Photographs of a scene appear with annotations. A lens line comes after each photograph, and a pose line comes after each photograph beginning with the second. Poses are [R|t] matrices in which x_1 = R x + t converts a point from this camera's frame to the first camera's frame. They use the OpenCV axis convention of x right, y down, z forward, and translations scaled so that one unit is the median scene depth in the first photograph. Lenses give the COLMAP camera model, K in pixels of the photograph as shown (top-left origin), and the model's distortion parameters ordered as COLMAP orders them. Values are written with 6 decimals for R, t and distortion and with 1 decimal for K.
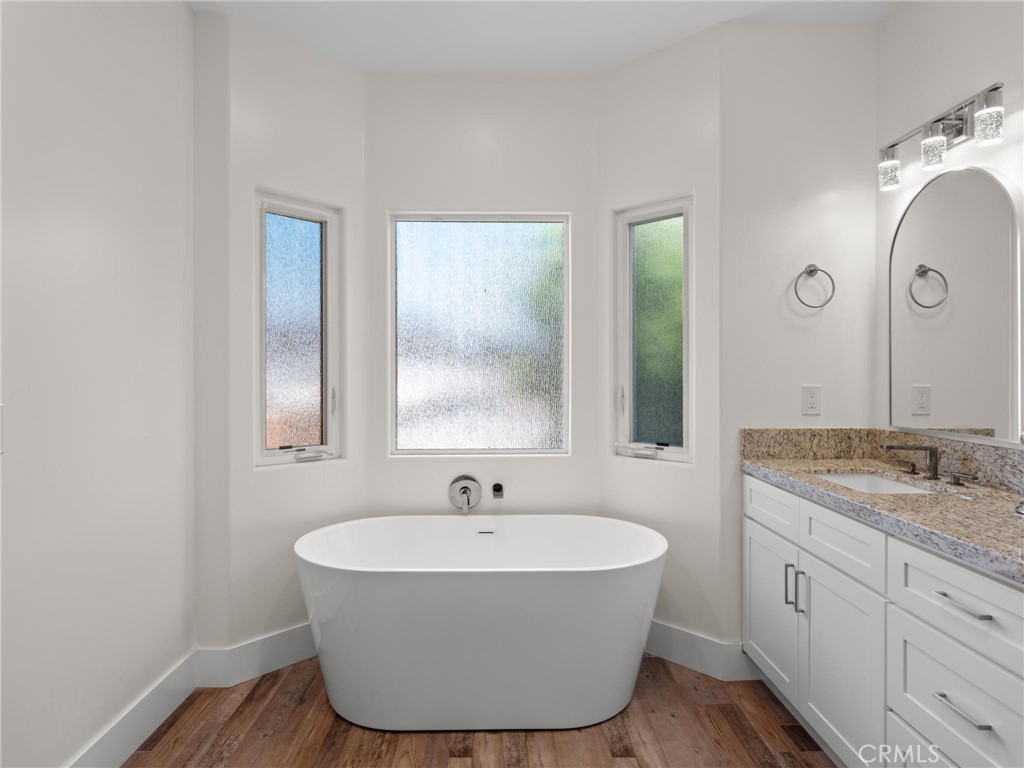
lens RADIAL K [[613.7, 0, 531.2], [0, 613.7, 377.9], [0, 0, 1]] dist [0.017911, -0.014938]
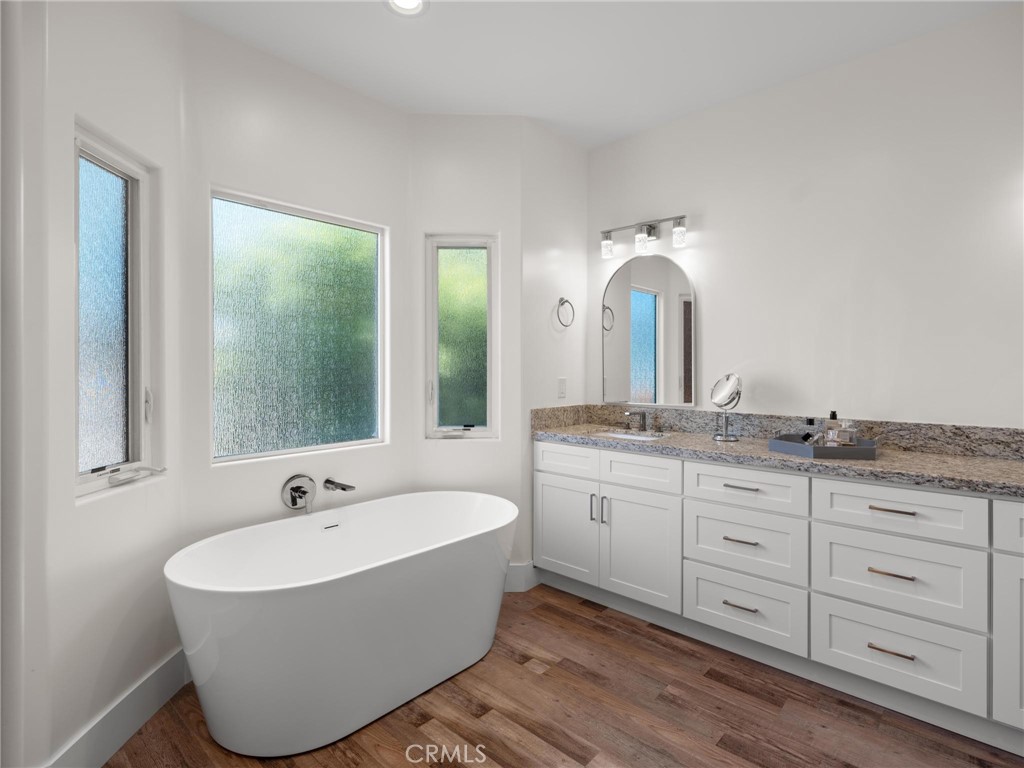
lens RADIAL K [[522.7, 0, 521.7], [0, 522.7, 373.4], [0, 0, 1]] dist [0.006650, -0.001709]
pose [[0.687125, -0.007083, 0.726504, -0.546510], [0.006749, 0.999972, 0.003366, -0.003814], [-0.726507, 0.002591, 0.687154, 0.194909]]
